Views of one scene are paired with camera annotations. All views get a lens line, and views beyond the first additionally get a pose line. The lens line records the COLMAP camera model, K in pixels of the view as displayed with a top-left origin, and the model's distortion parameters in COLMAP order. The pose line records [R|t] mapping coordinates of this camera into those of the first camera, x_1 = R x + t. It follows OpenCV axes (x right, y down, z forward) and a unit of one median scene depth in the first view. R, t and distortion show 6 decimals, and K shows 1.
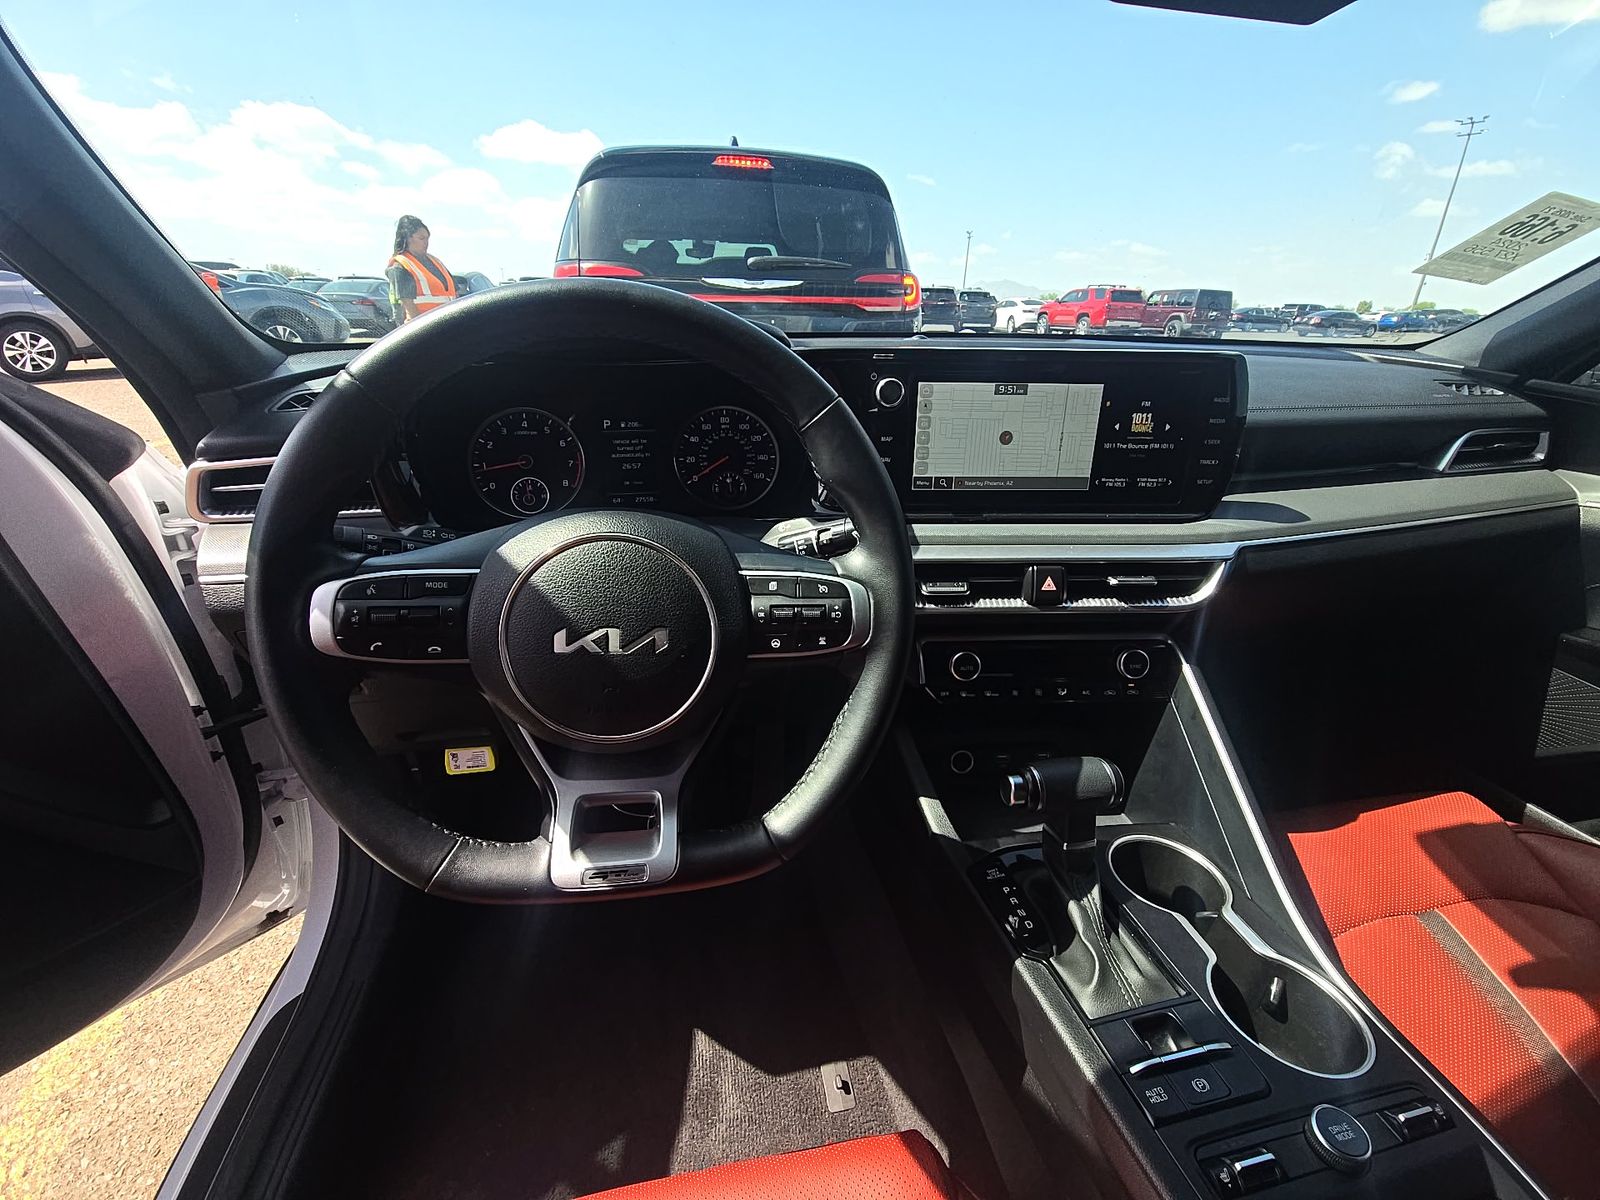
lens RADIAL K [[633.0, 0, 805.5], [0, 633.0, 601.2], [0, 0, 1]] dist [-0.013424, -0.002948]
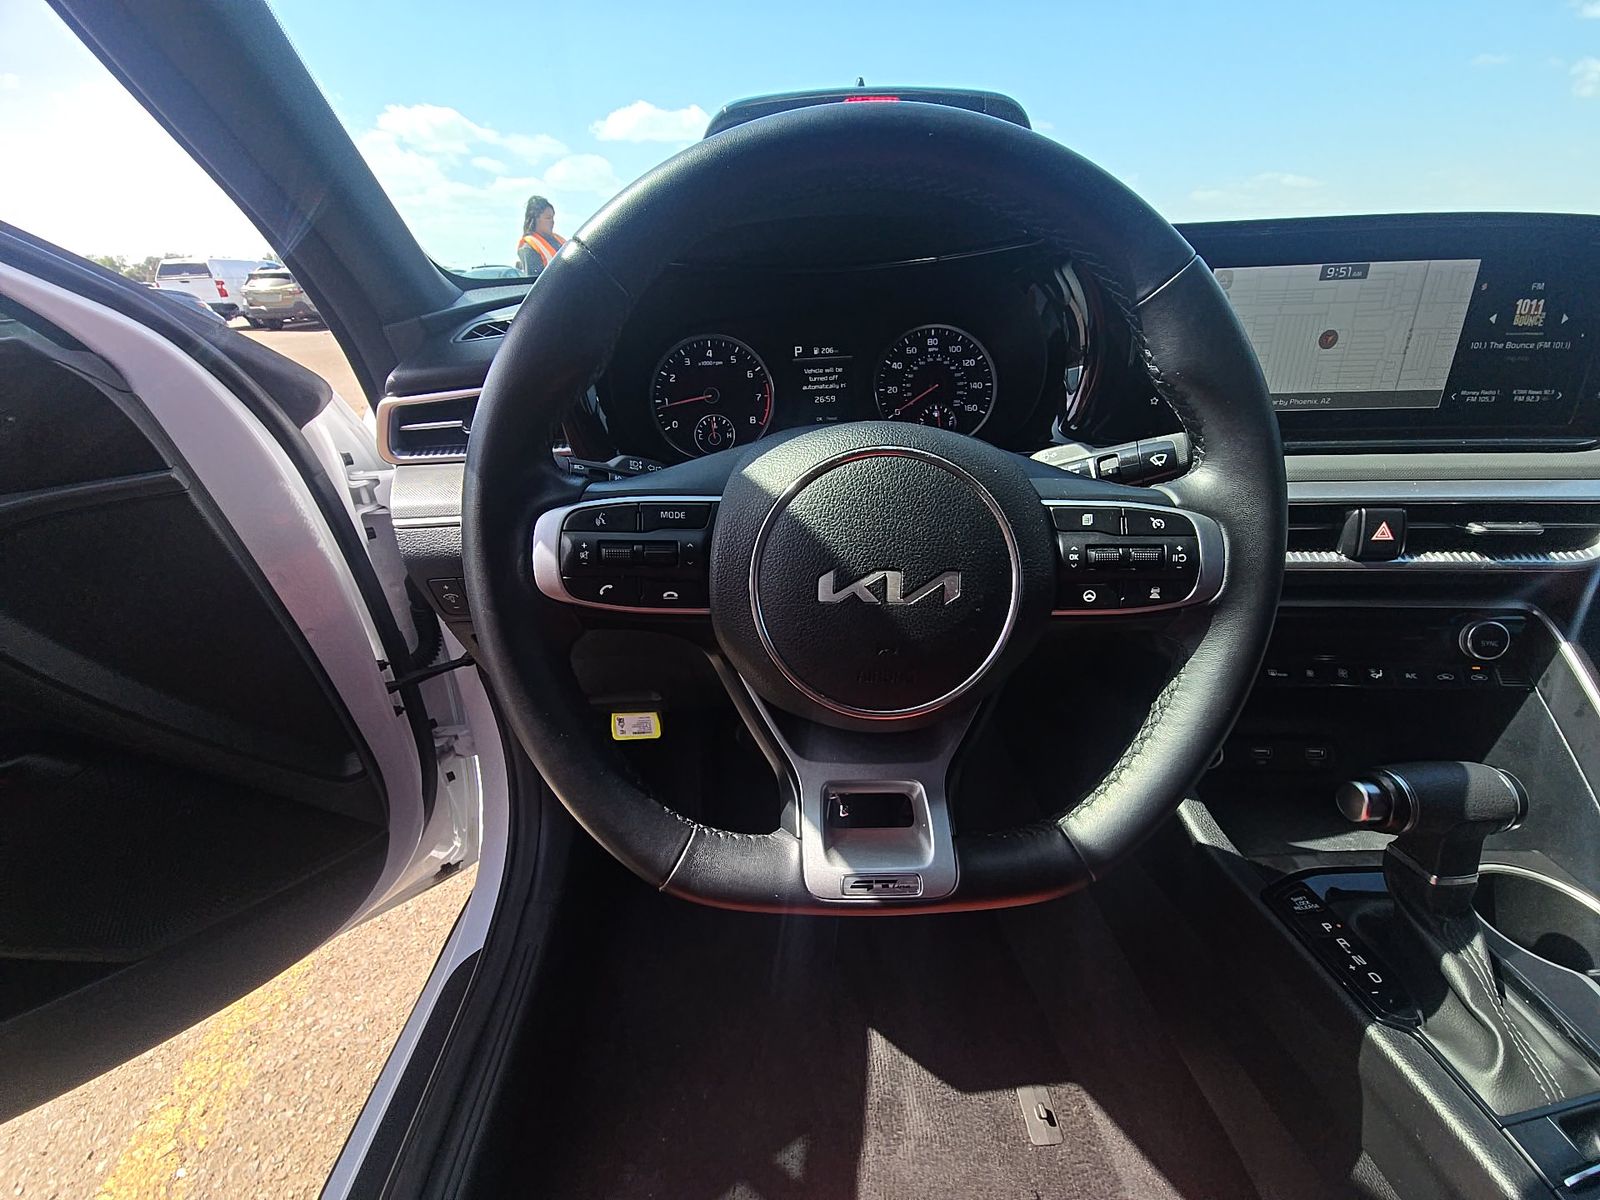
lens RADIAL K [[633.0, 0, 799.1], [0, 633.0, 601.8], [0, 0, 1]] dist [-0.013424, -0.002948]
pose [[0.986605, 0.015523, -0.162386, -0.181702], [-0.008826, 0.999083, 0.041885, 0.030634], [0.162888, -0.039891, 0.985838, 0.140440]]
